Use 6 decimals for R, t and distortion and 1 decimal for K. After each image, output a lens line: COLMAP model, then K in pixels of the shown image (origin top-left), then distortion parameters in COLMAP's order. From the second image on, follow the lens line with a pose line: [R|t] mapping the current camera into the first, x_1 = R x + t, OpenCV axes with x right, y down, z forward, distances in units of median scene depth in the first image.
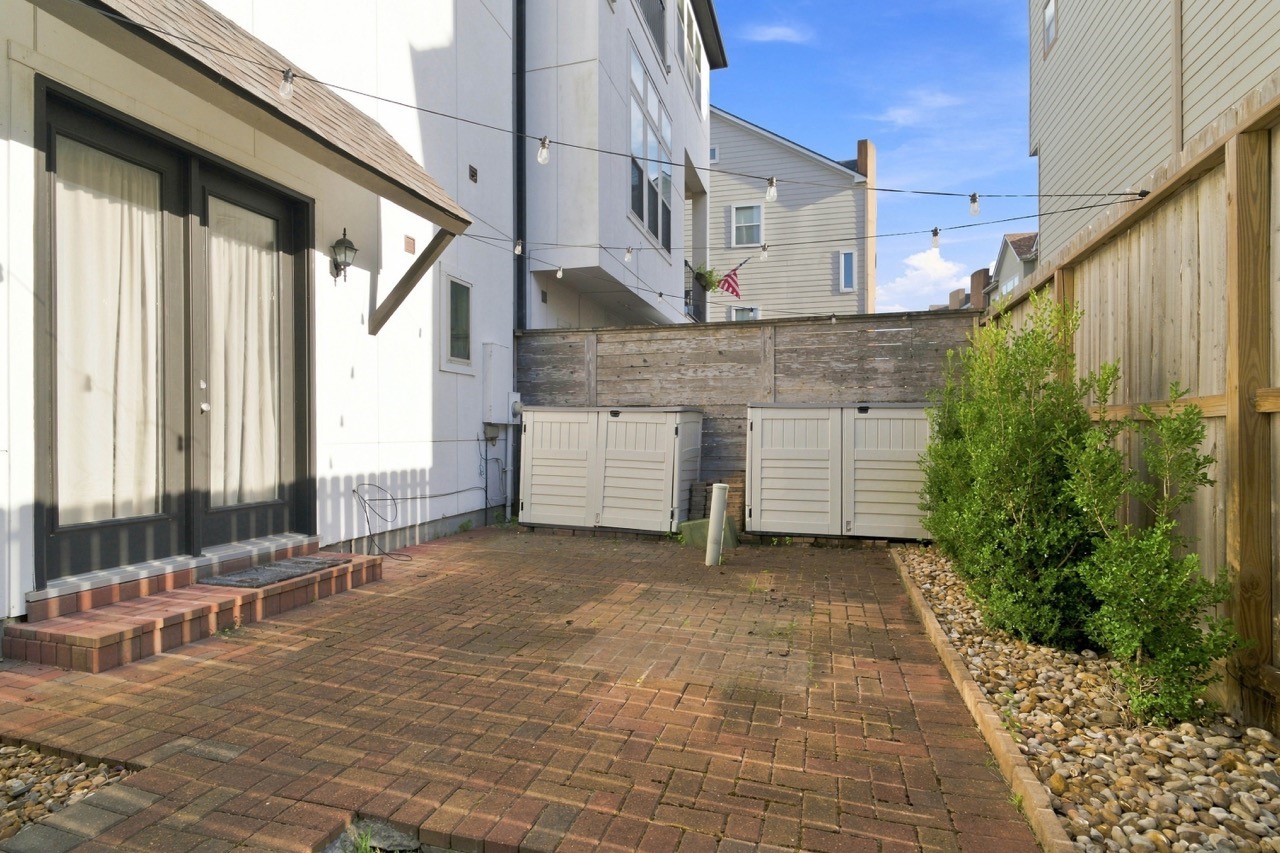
lens RADIAL K [[612.9, 0, 640.1], [0, 612.9, 433.8], [0, 0, 1]] dist [0.006527, -0.004279]
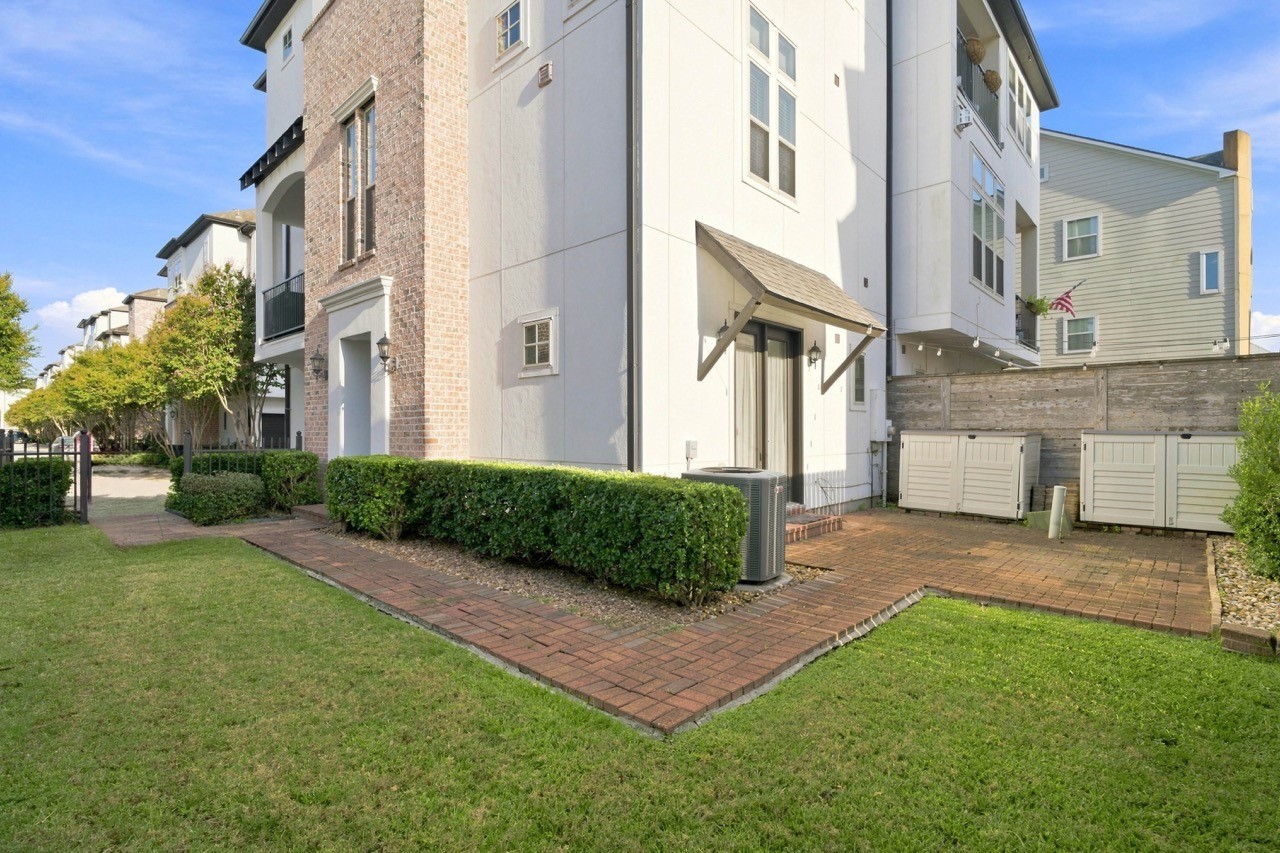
lens RADIAL K [[612.9, 0, 626.7], [0, 612.9, 430.8], [0, 0, 1]] dist [0.006527, -0.004279]
pose [[0.893720, -0.000215, -0.448626, -0.110116], [-0.000653, 0.999998, -0.001779, -0.039843], [0.448626, 0.001883, 0.893718, -0.639124]]
